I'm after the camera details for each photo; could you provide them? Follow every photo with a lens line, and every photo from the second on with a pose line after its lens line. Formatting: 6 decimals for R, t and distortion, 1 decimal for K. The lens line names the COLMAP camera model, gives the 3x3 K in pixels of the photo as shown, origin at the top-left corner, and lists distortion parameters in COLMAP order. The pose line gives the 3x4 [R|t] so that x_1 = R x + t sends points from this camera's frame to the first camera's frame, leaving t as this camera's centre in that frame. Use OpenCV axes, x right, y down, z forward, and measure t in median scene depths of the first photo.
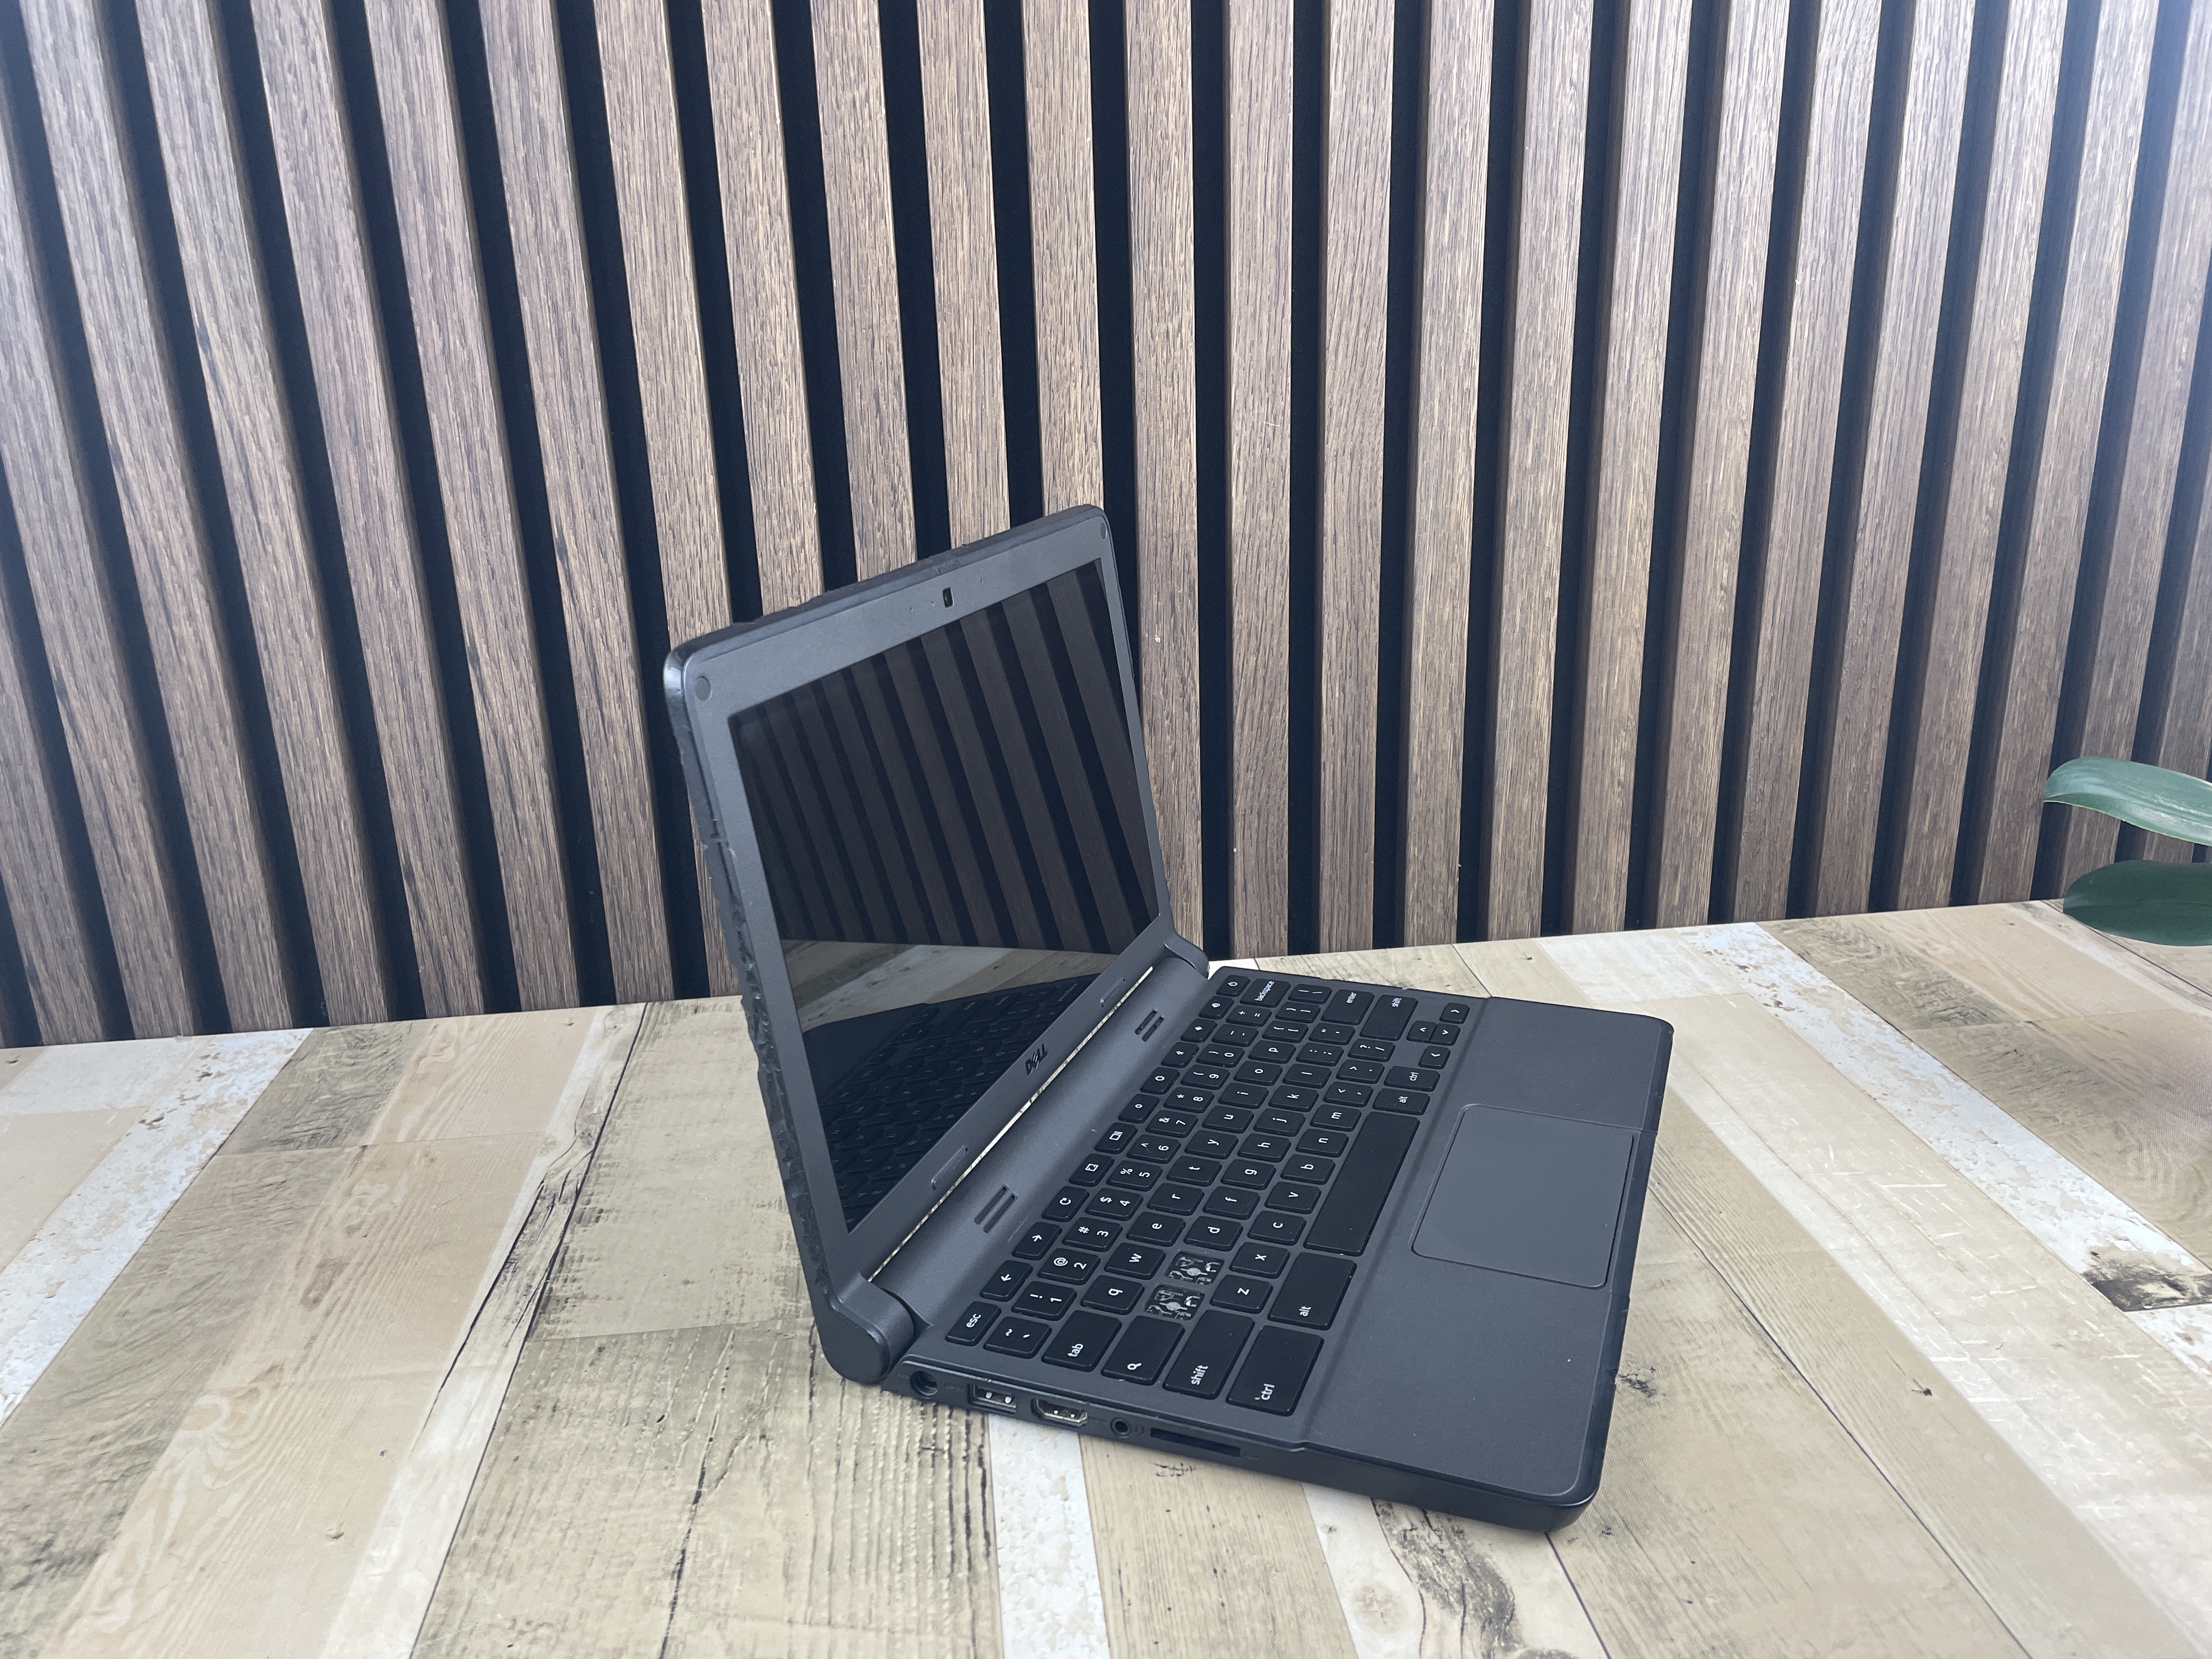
lens RADIAL K [[1675.3, 0, 1108.1], [0, 1675.3, 812.3], [0, 0, 1]] dist [0.072796, -0.107432]
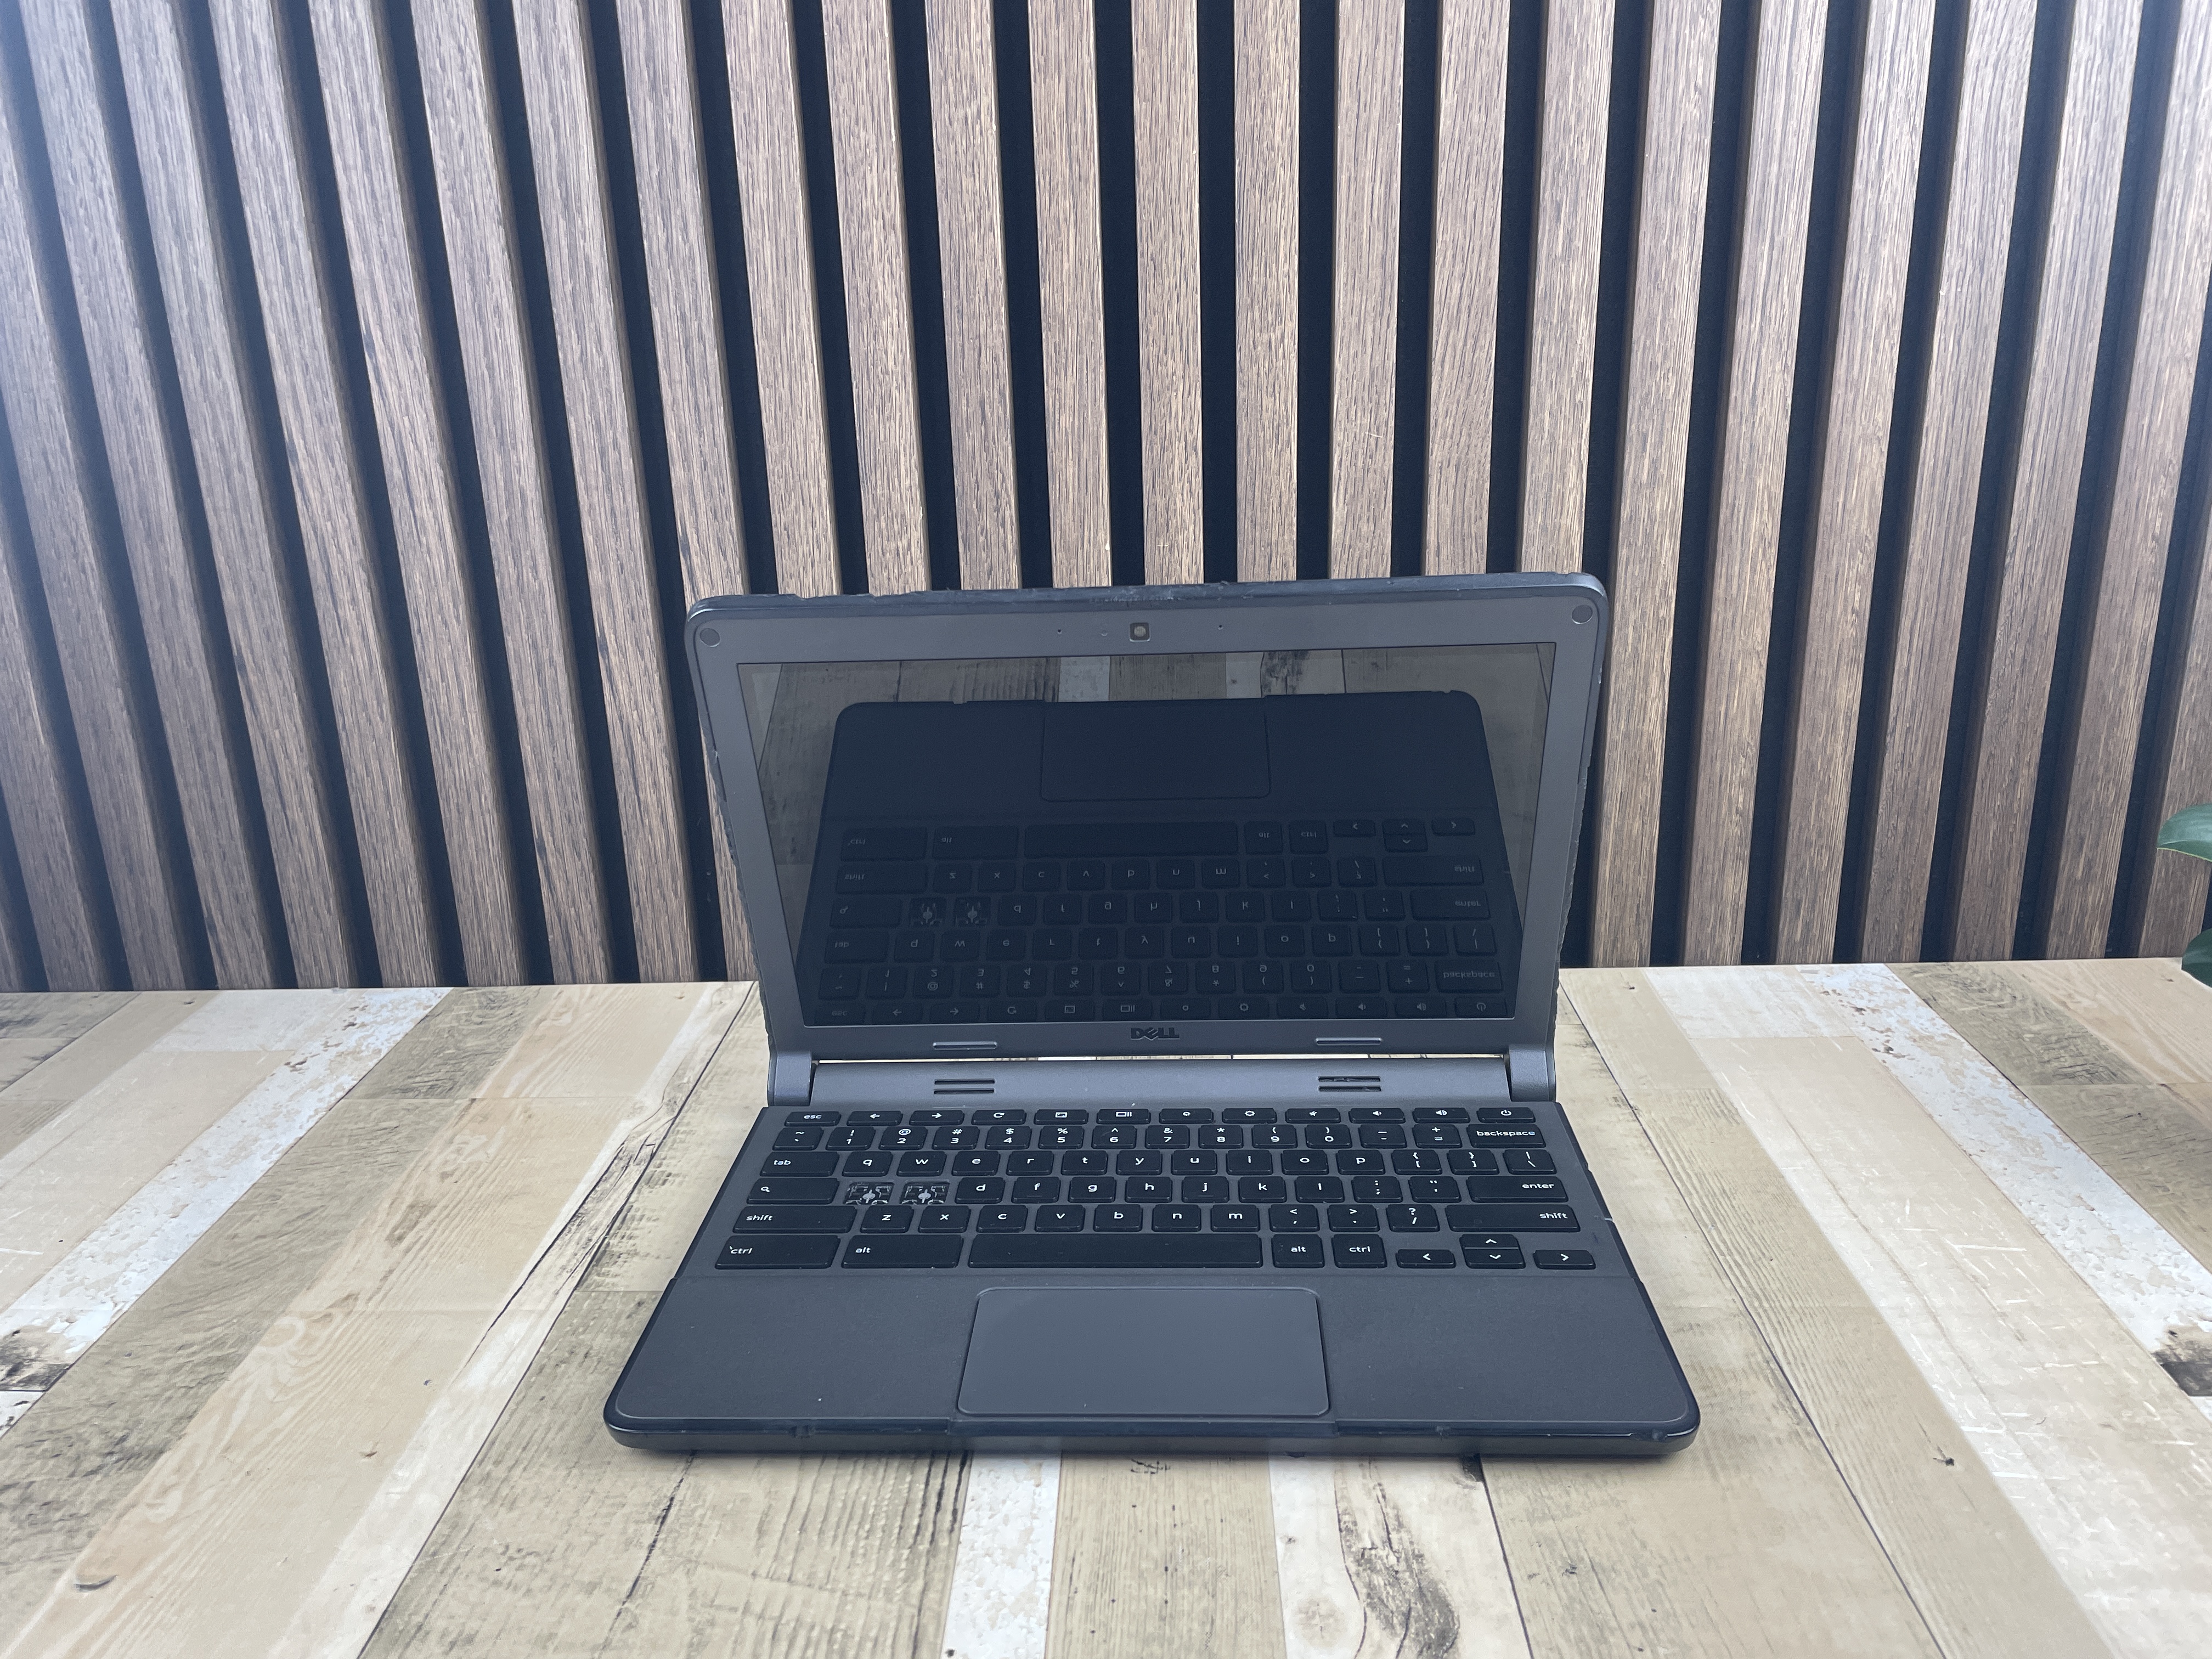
lens RADIAL K [[1675.3, 0, 1106.5], [0, 1675.3, 810.2], [0, 0, 1]] dist [0.072796, -0.107432]
pose [[0.989709, 0.042089, -0.136763, 0.109456], [-0.042784, 0.999082, -0.002145, -0.000646], [0.136547, 0.007974, 0.990601, -0.007577]]
